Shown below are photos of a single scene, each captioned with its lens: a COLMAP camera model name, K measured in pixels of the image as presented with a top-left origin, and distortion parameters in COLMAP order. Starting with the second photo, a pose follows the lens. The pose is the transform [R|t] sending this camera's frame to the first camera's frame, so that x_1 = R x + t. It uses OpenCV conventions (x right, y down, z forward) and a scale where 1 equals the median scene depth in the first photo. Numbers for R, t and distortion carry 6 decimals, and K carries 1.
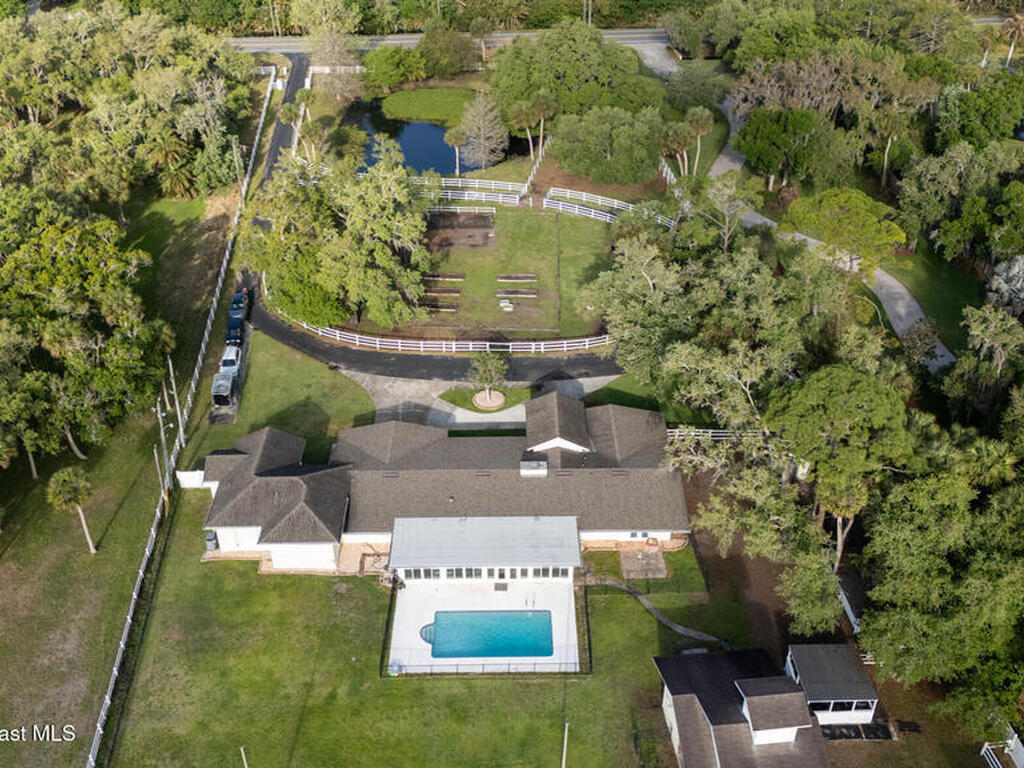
lens RADIAL K [[998.4, 0, 512.0], [0, 998.4, 384.0], [0, 0, 1]] dist [0.140373, -0.269904]
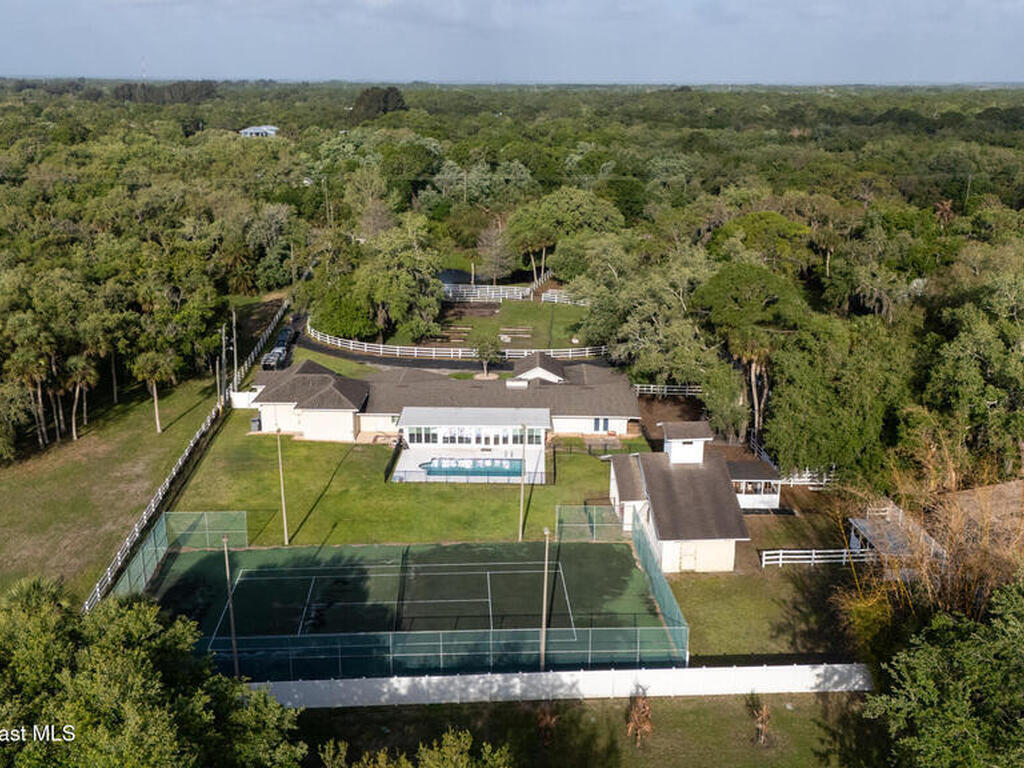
lens RADIAL K [[998.4, 0, 512.0], [0, 998.4, 384.0], [0, 0, 1]] dist [0.140373, -0.269904]
pose [[0.999477, 0.012571, -0.029810, 0.056033], [-0.021074, 0.952099, -0.305064, 0.497222], [0.024548, 0.305533, 0.951865, -0.190704]]
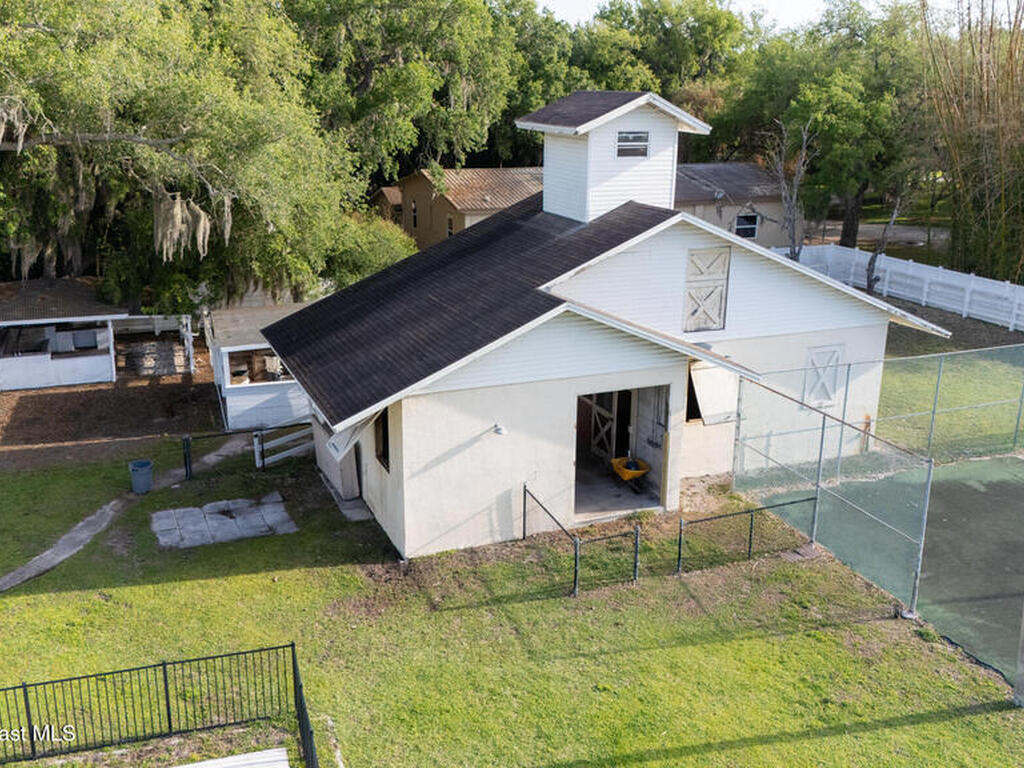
lens RADIAL K [[998.4, 0, 512.0], [0, 998.4, 384.0], [0, 0, 1]] dist [0.140373, -0.269904]
pose [[-0.286773, -0.277312, 0.916984, -0.101460], [0.545081, 0.739913, 0.394229, 0.160775], [-0.787812, 0.612884, -0.061030, 0.851334]]
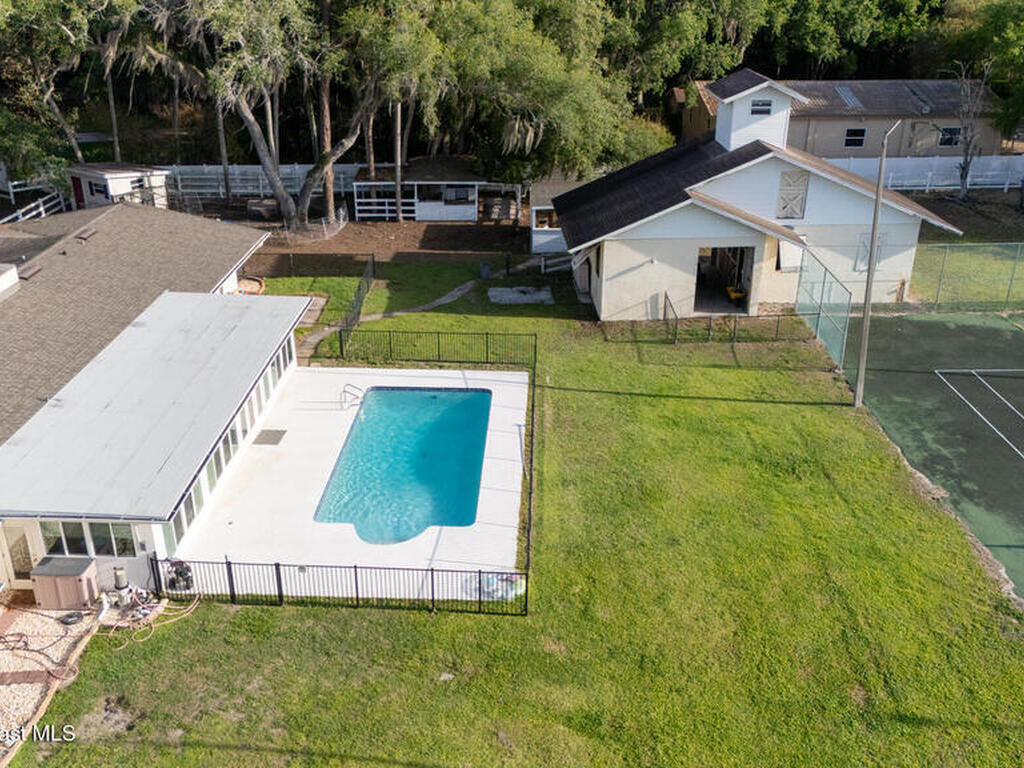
lens RADIAL K [[998.4, 0, 512.0], [0, 998.4, 384.0], [0, 0, 1]] dist [0.140373, -0.269904]
pose [[0.055086, -0.419422, 0.906118, -0.362796], [0.574927, 0.755283, 0.314652, 0.113782], [-0.816348, 0.503619, 0.282743, 0.790797]]
